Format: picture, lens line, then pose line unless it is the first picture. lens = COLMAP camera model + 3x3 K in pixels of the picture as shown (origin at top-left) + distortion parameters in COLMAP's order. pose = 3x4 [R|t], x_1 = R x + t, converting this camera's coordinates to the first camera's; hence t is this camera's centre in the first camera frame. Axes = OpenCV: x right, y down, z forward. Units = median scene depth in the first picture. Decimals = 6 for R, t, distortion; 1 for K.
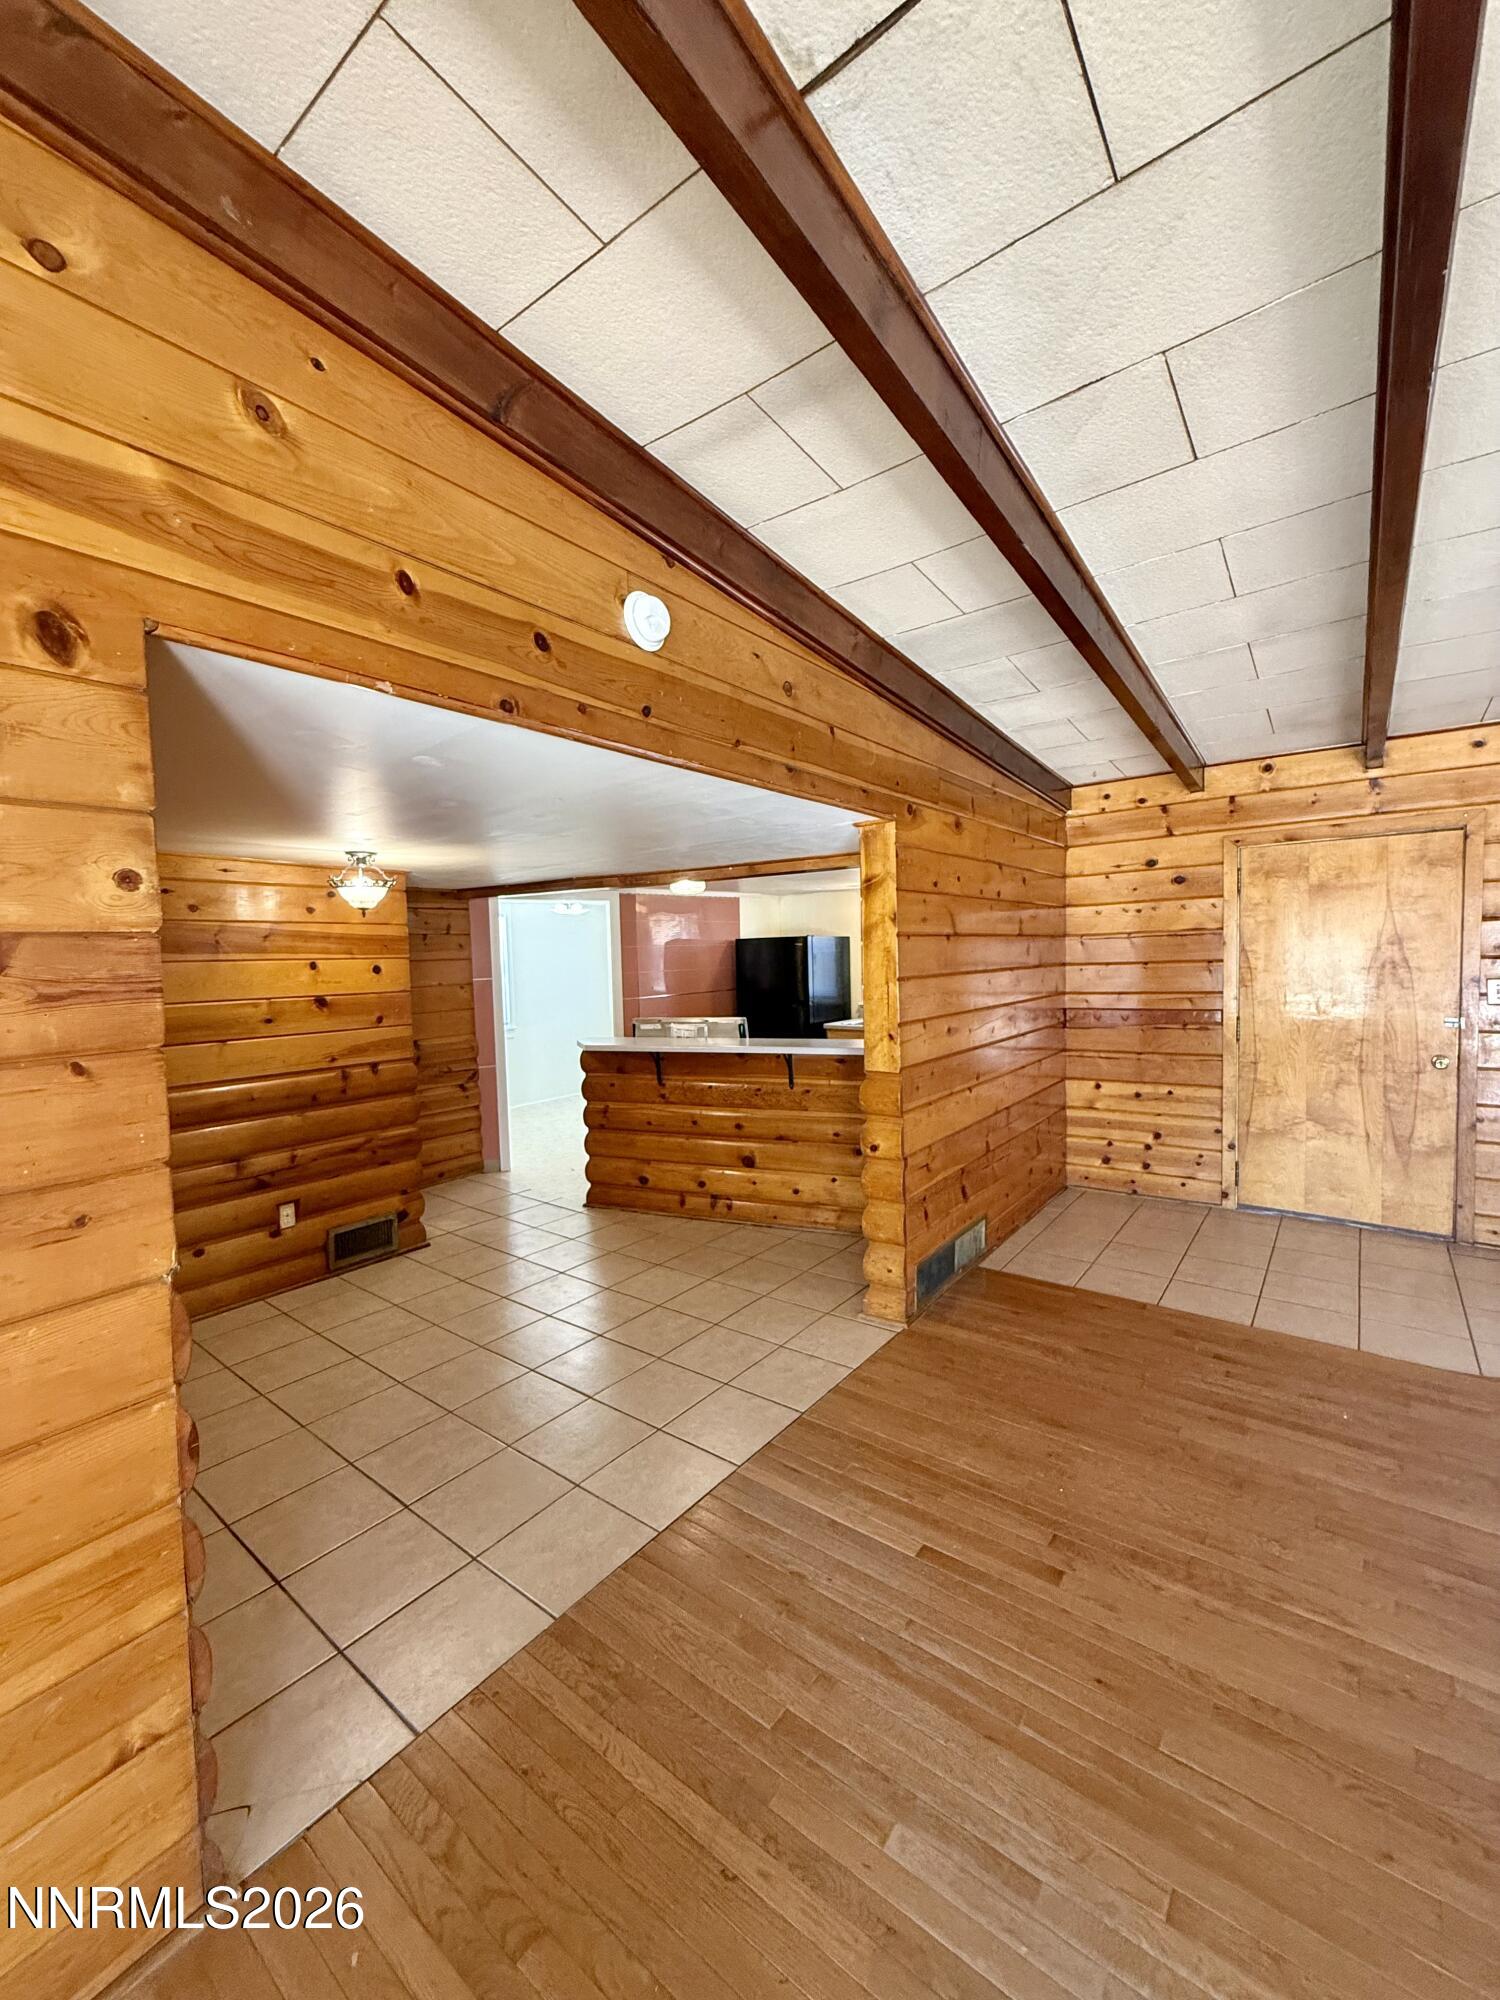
lens RADIAL K [[794.4, 0, 752.2], [0, 794.4, 998.2], [0, 0, 1]] dist [-0.004073, 0.000851]
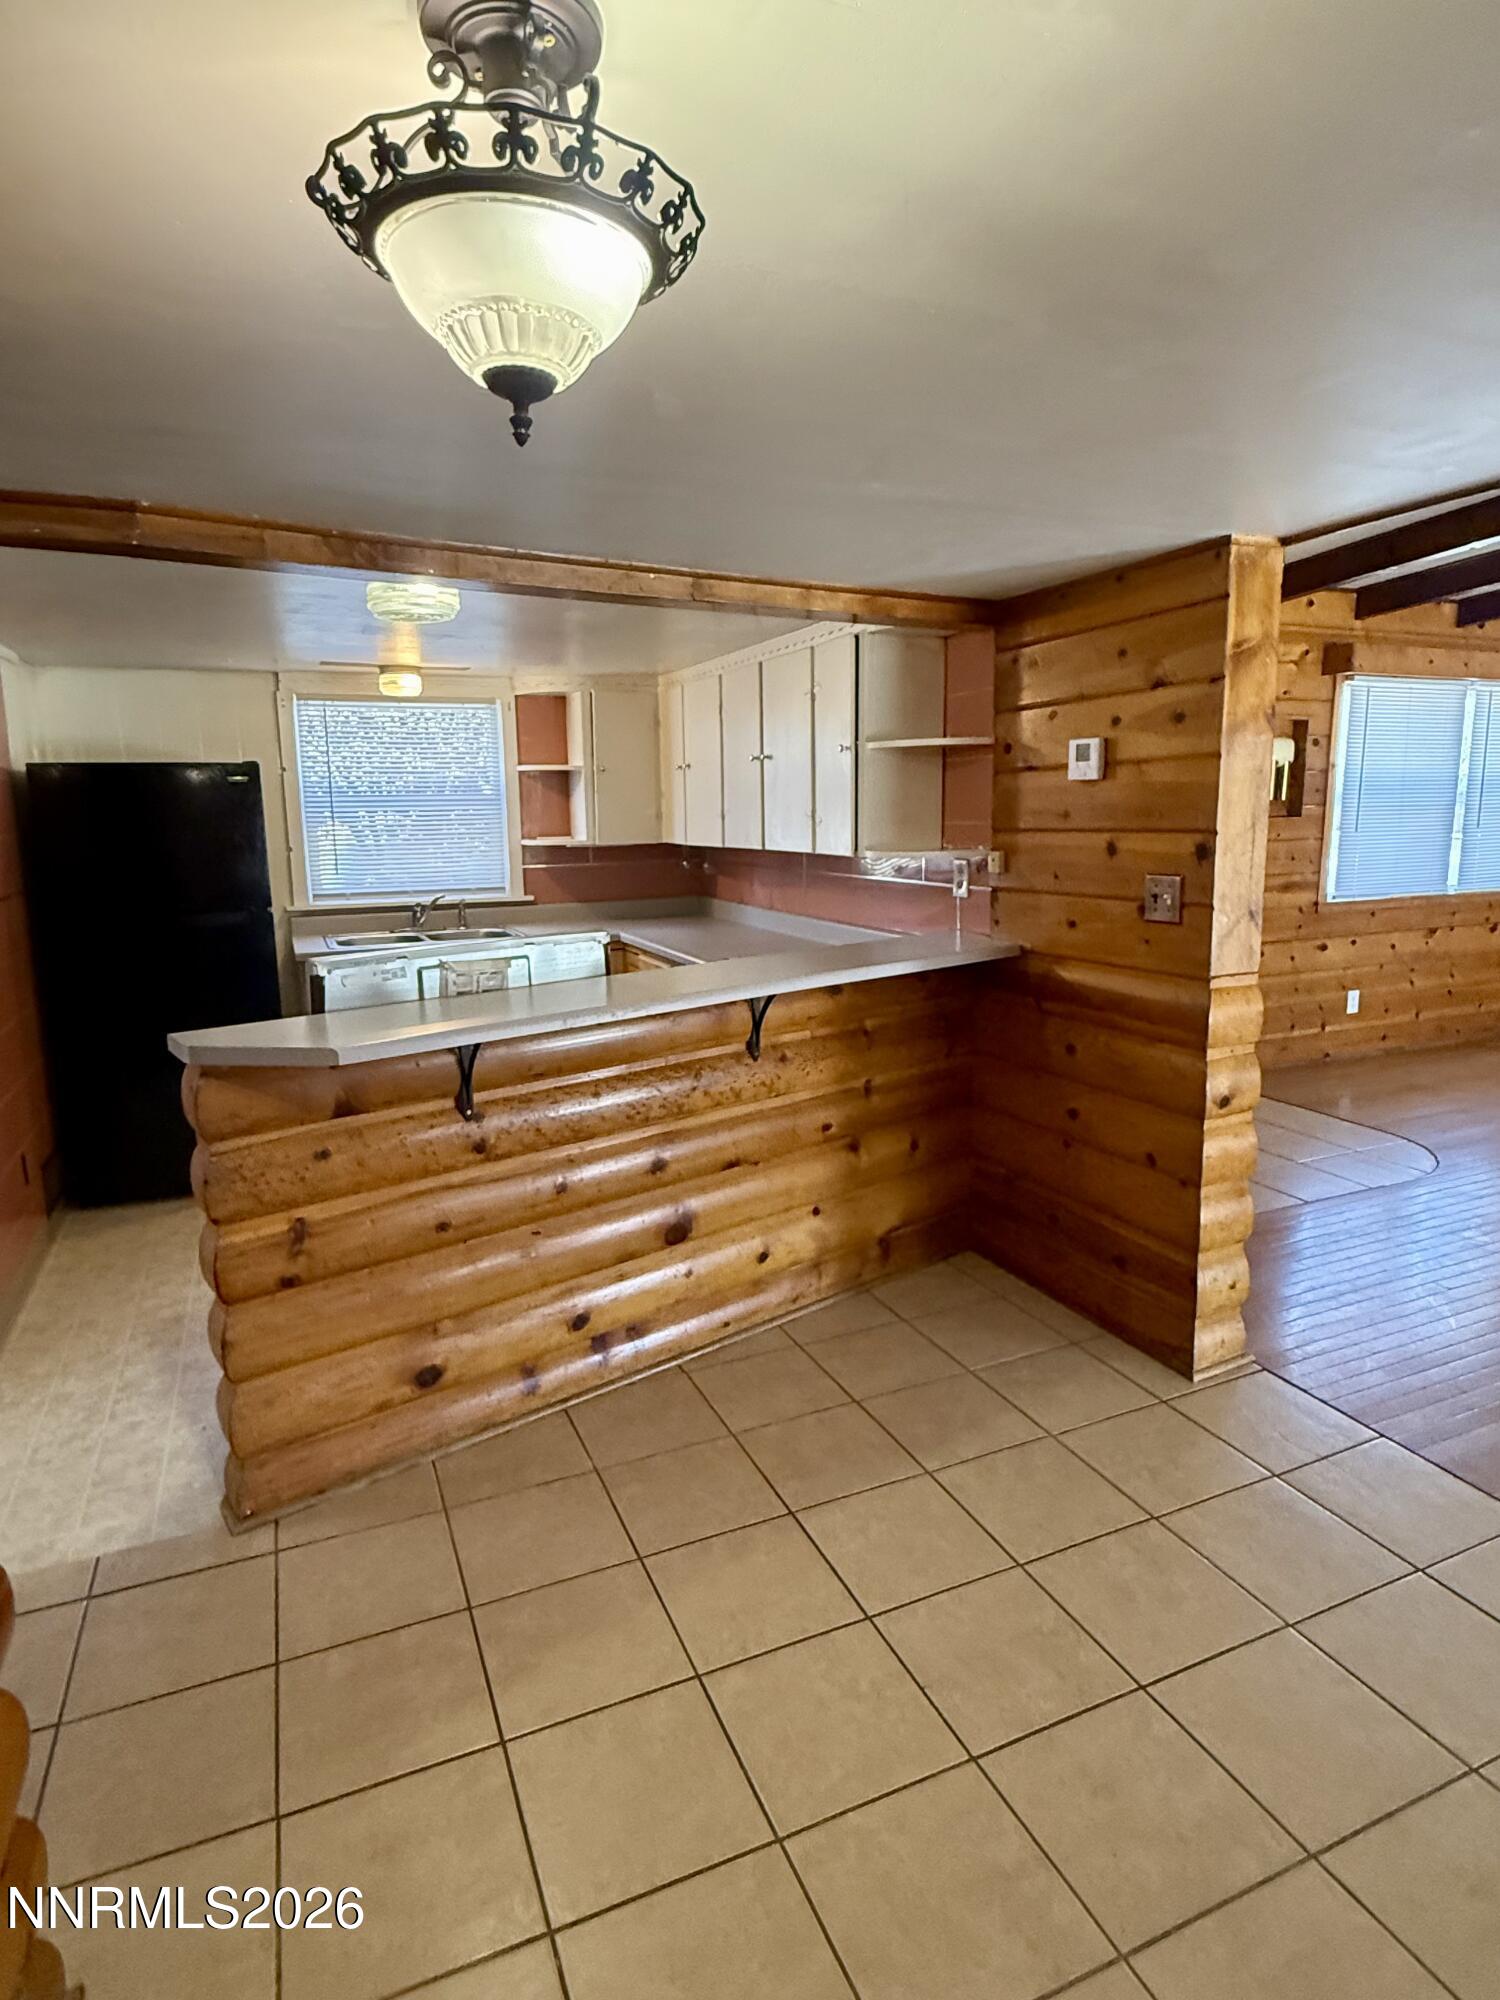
lens RADIAL K [[1111.8, 0, 753.3], [0, 1111.8, 997.0], [0, 0, 1]] dist [0.000500, 0.001804]
pose [[0.484075, -0.129110, 0.865449, -0.530465], [0.054193, 0.991580, 0.117614, -0.006711], [-0.873347, -0.010033, 0.486996, 0.642105]]
